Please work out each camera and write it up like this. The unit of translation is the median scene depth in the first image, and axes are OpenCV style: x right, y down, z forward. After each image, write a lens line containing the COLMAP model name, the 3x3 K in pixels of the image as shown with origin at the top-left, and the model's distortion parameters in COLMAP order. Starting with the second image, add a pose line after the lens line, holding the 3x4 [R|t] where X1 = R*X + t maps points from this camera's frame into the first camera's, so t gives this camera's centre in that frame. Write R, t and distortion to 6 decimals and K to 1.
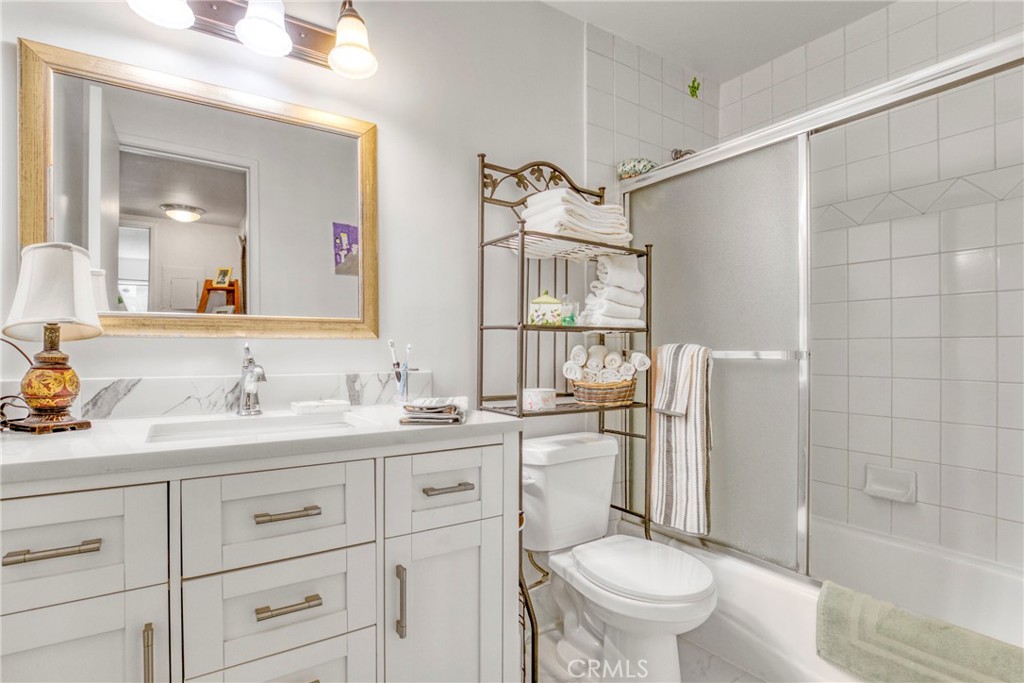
lens RADIAL K [[490.9, 0, 513.2], [0, 490.9, 351.0], [0, 0, 1]] dist [-0.042032, 0.009055]
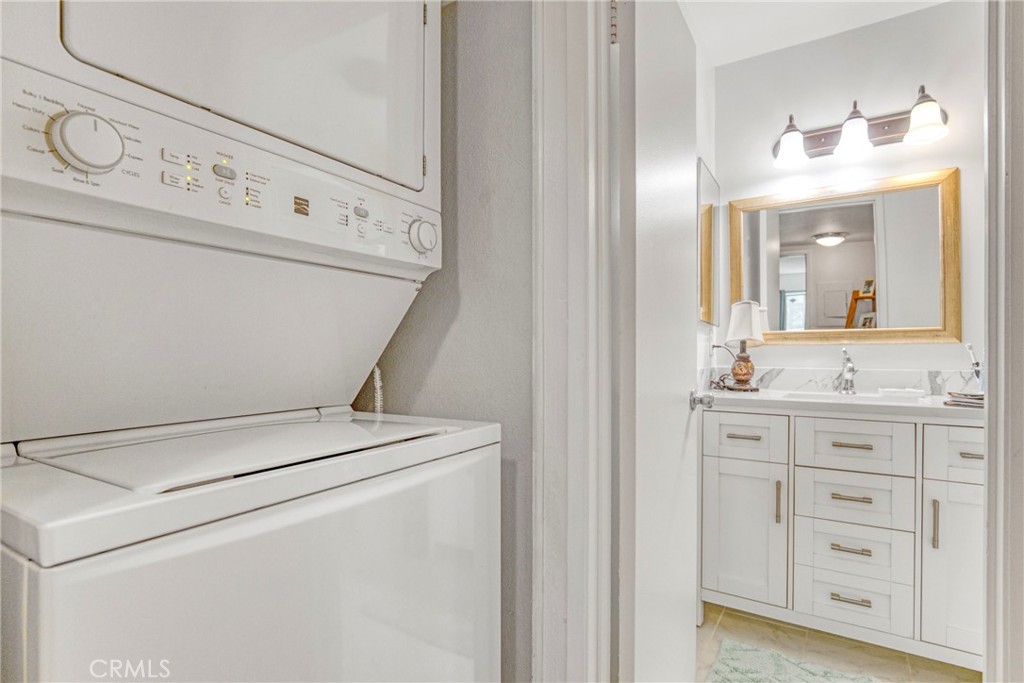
lens RADIAL K [[531.9, 0, 513.2], [0, 531.9, 355.7], [0, 0, 1]] dist [-0.001719, 0.000098]
pose [[0.385953, 0.003836, -0.922511, 0.693918], [-0.001413, 0.999993, 0.003567, 0.004911], [0.922517, -0.000073, 0.385955, -0.728274]]
